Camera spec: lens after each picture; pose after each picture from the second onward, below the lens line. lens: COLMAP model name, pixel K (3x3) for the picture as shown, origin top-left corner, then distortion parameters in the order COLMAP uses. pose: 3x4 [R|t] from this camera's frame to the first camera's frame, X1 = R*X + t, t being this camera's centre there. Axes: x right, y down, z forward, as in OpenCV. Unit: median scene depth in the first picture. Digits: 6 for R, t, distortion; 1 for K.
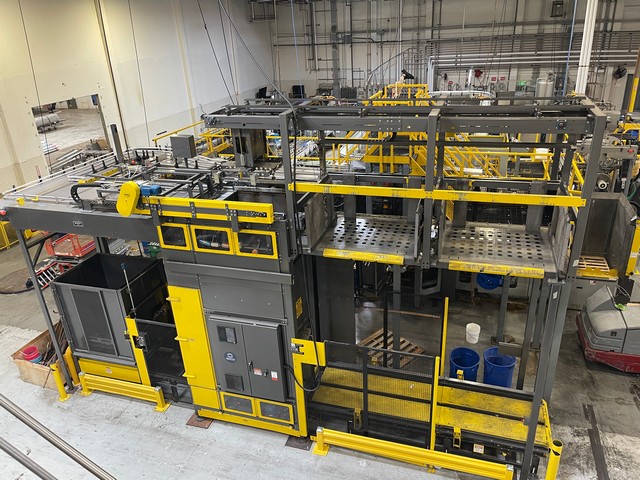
lens RADIAL K [[479.5, 0, 322.3], [0, 479.5, 242.5], [0, 0, 1]] dist [0.060551, -0.066887]
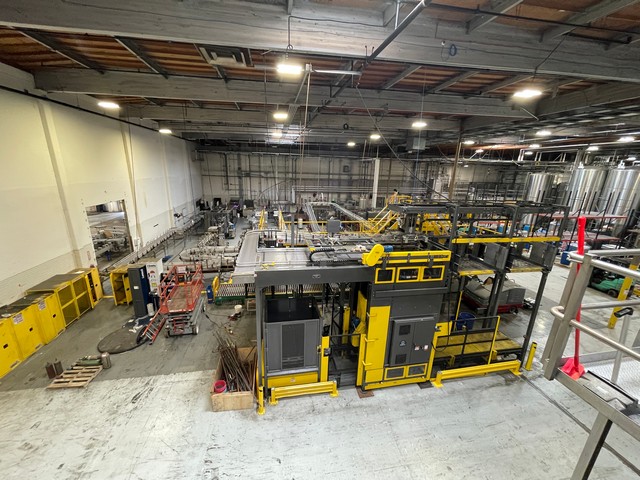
lens RADIAL K [[255.4, 0, 319.0], [0, 255.4, 240.7], [0, 0, 1]] dist [-0.000474, 0.000134]
pose [[0.877491, -0.052563, 0.476704, -0.813574], [0.128181, 0.983521, -0.127502, -0.042556], [-0.462146, 0.172987, 0.869768, 0.261885]]
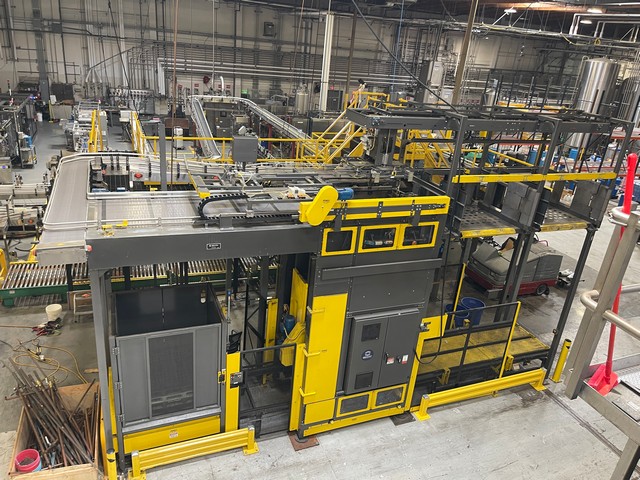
lens RADIAL K [[478.3, 0, 320.0], [0, 478.3, 240.0], [0, 0, 1]] dist [0.095326, -0.128425]
pose [[0.761270, -0.136664, 0.633870, -0.816513], [0.145694, 0.988593, 0.038167, -0.049854], [-0.631856, 0.063296, 0.772497, 0.250680]]
